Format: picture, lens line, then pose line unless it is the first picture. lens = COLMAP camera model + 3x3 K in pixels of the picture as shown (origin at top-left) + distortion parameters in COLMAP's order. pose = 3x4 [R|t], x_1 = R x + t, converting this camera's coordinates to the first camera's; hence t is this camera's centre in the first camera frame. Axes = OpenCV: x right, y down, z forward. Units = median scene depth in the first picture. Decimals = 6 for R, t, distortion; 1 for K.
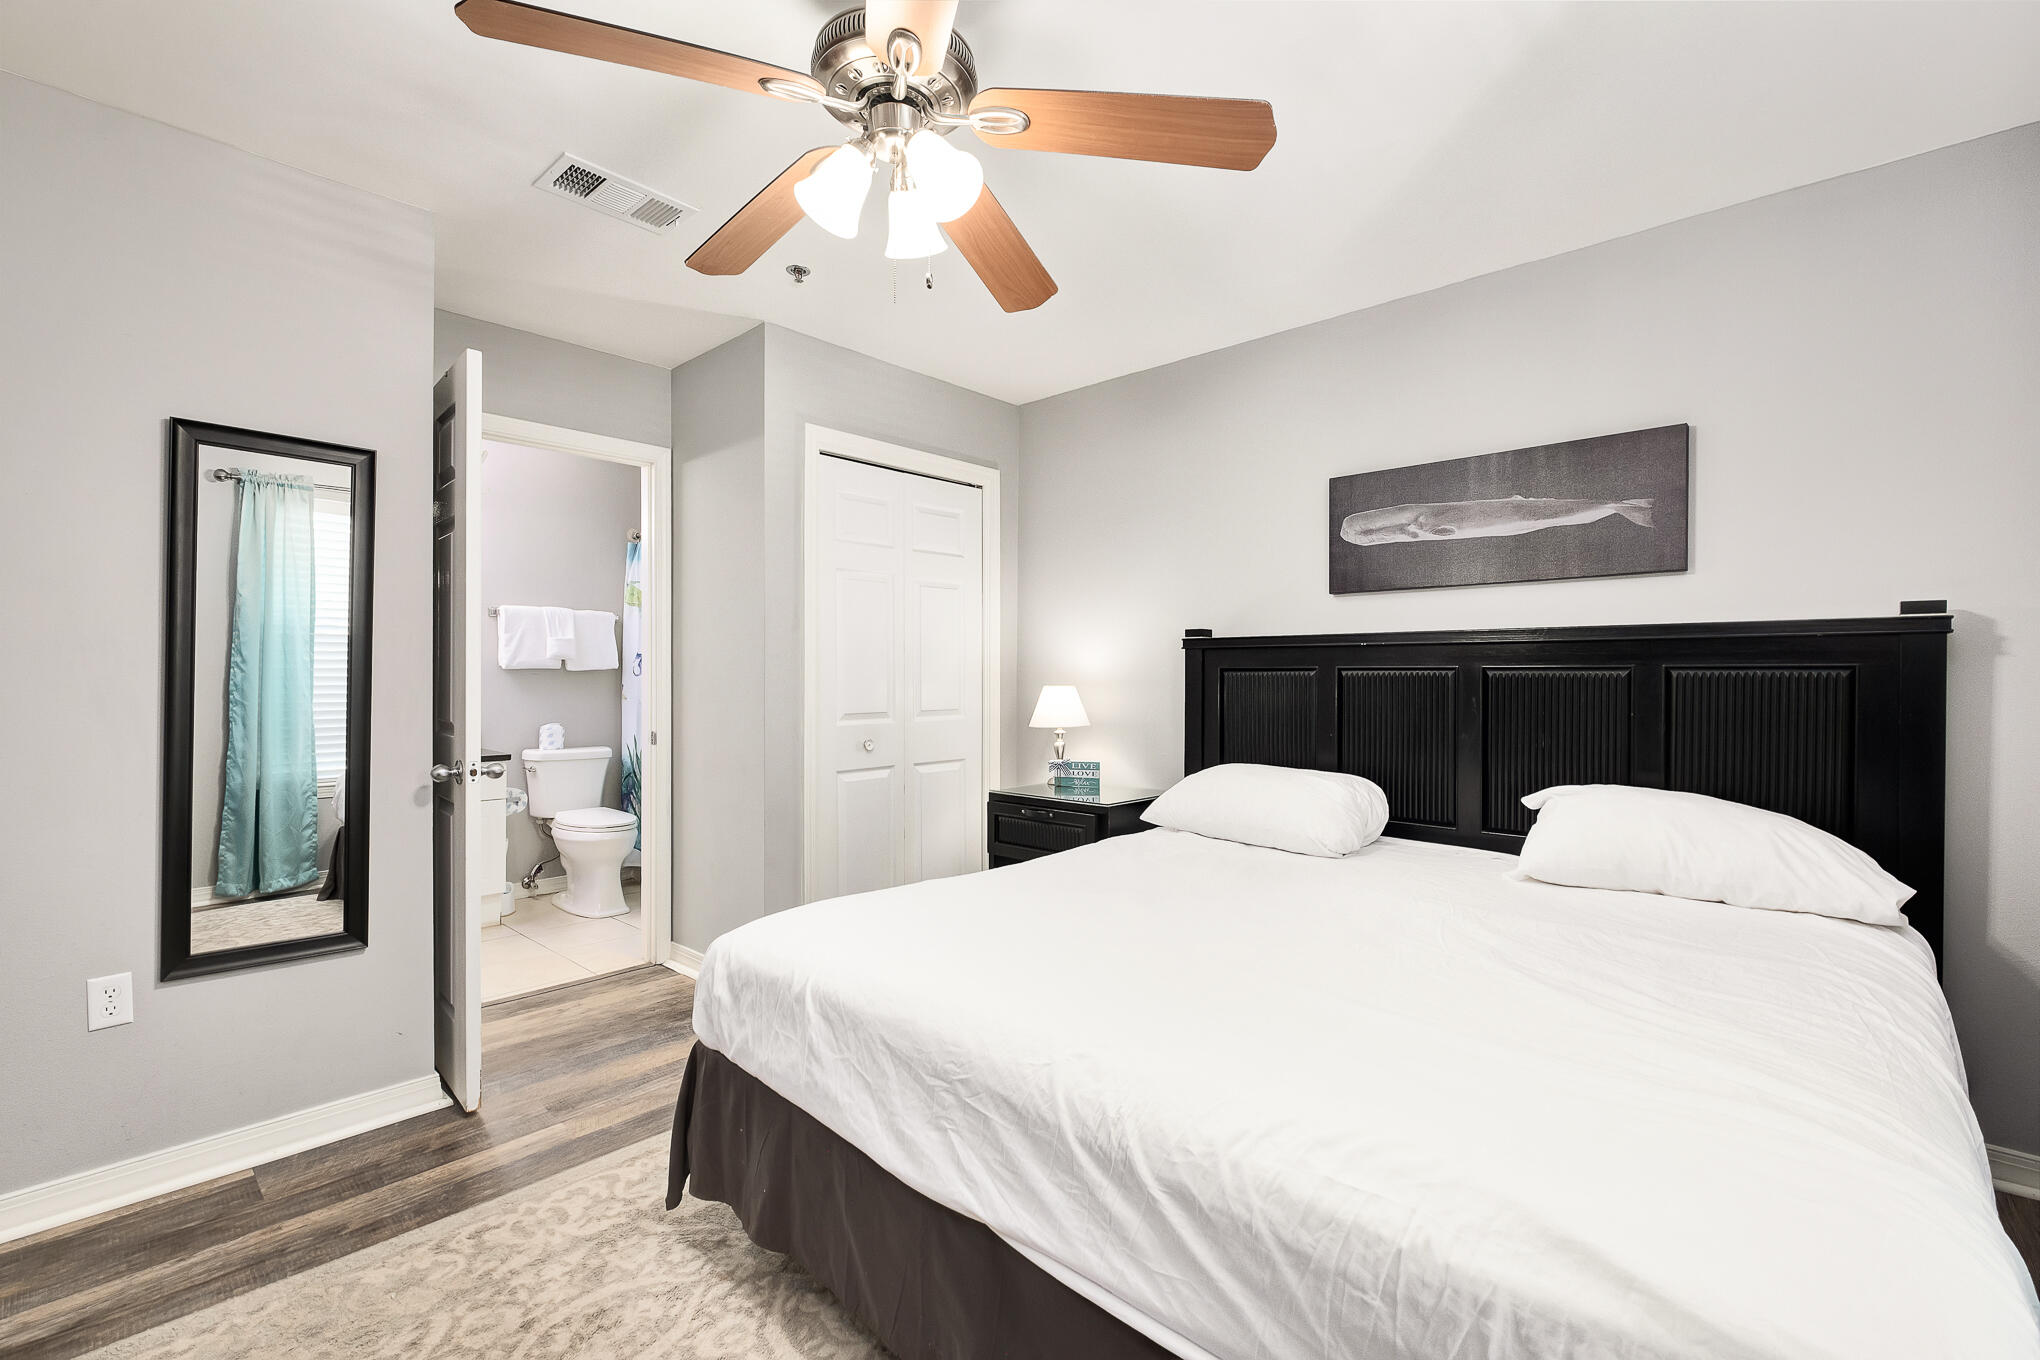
lens RADIAL K [[891.6, 0, 1025.6], [0, 891.6, 678.2], [0, 0, 1]] dist [-0.002187, 0.000032]
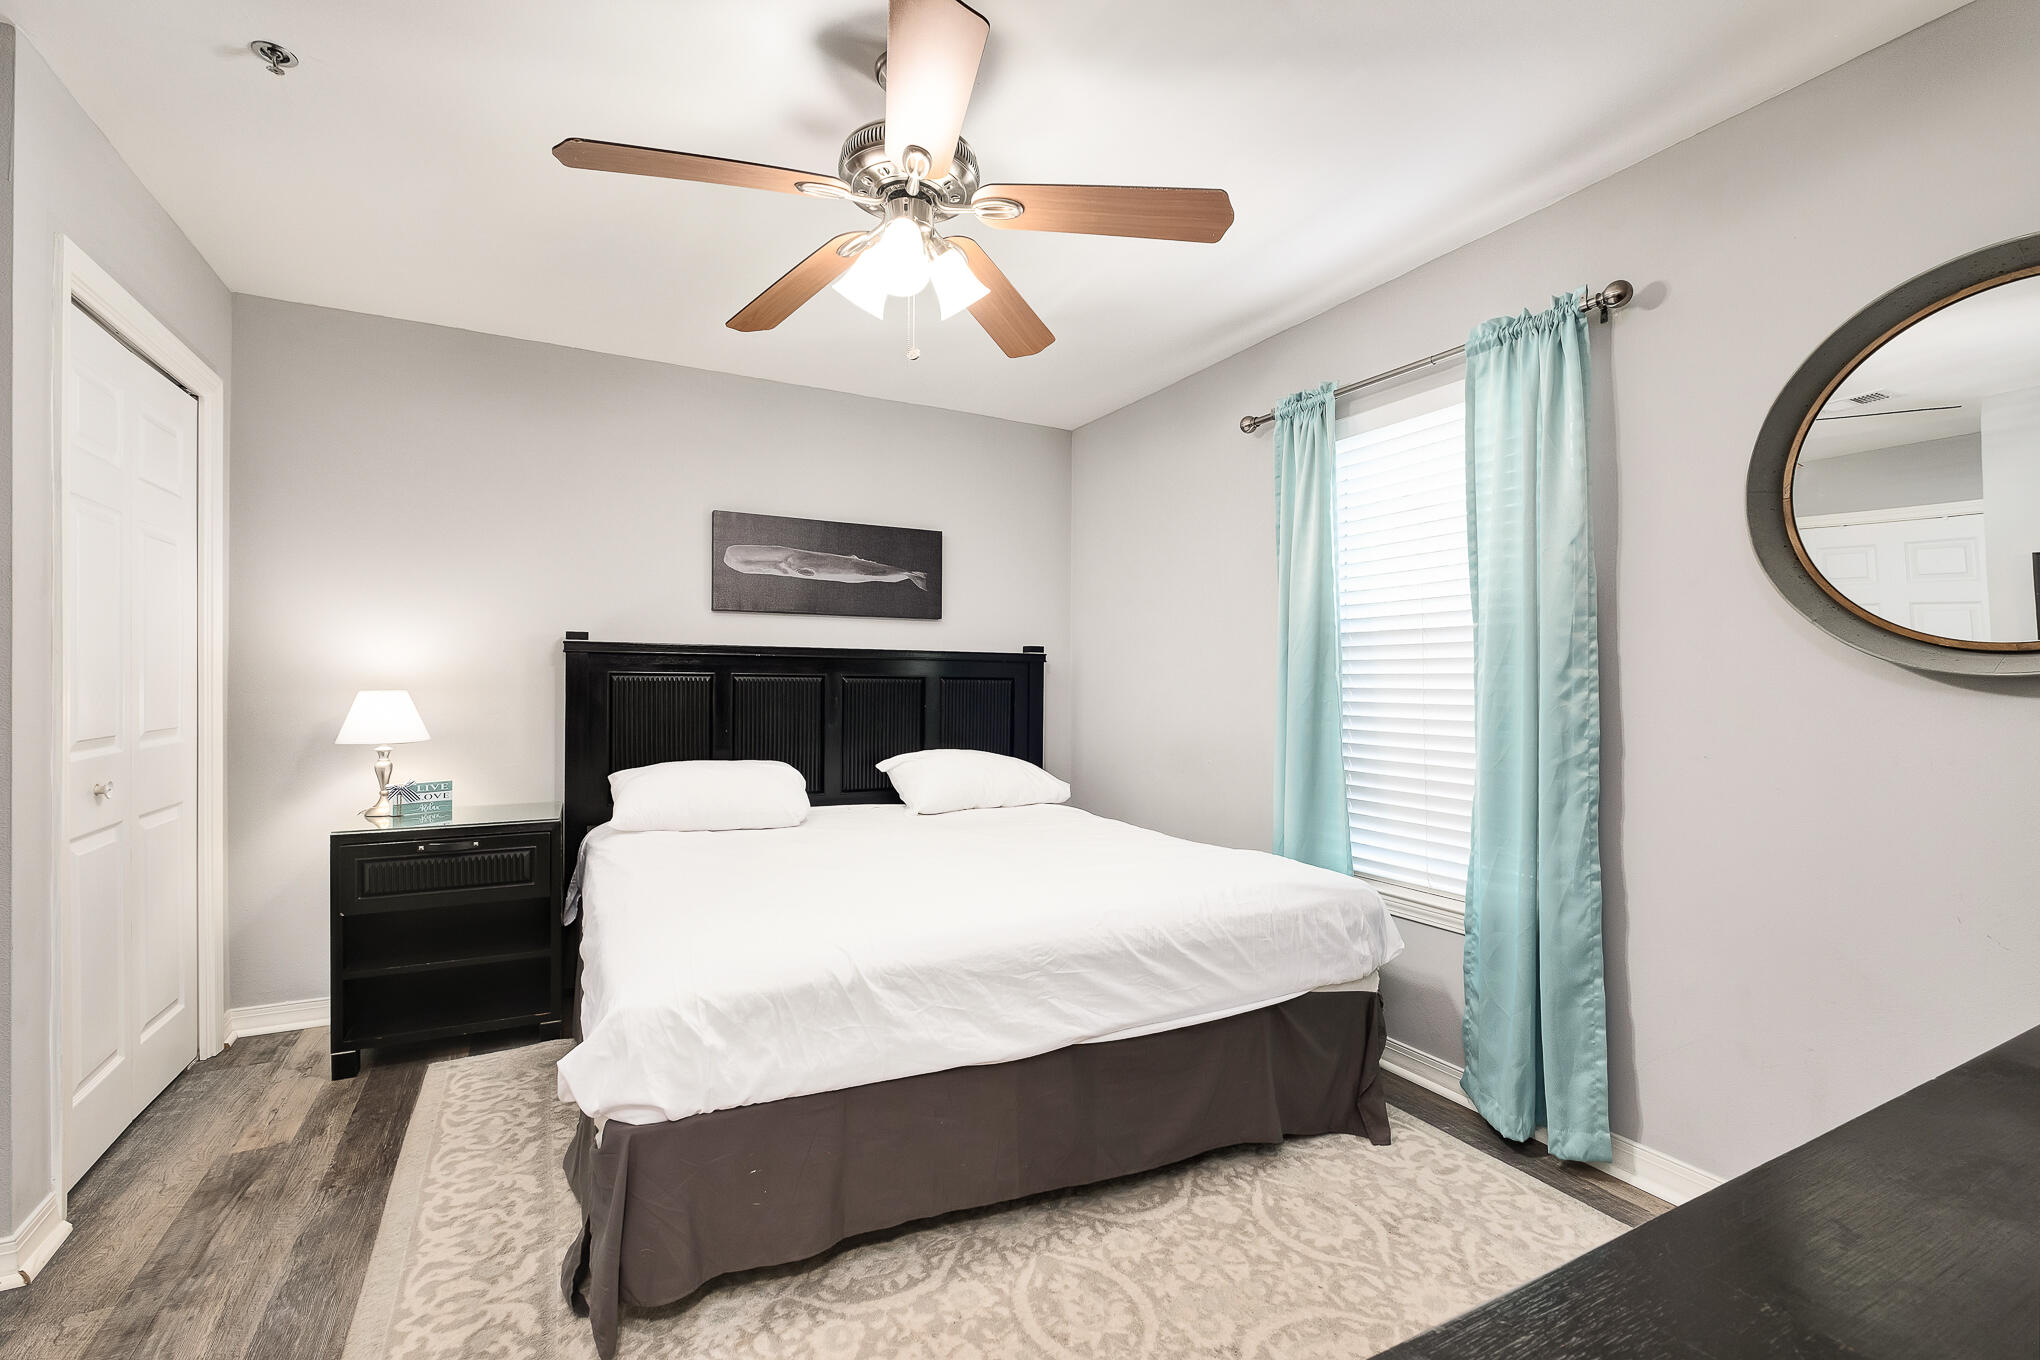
lens RADIAL K [[891.6, 0, 1025.6], [0, 891.6, 678.2], [0, 0, 1]] dist [-0.002187, 0.000032]
pose [[0.318765, 0.006984, 0.947808, -0.778870], [-0.005145, 0.999971, -0.005638, -0.001719], [-0.947820, -0.003080, 0.318791, 0.306202]]
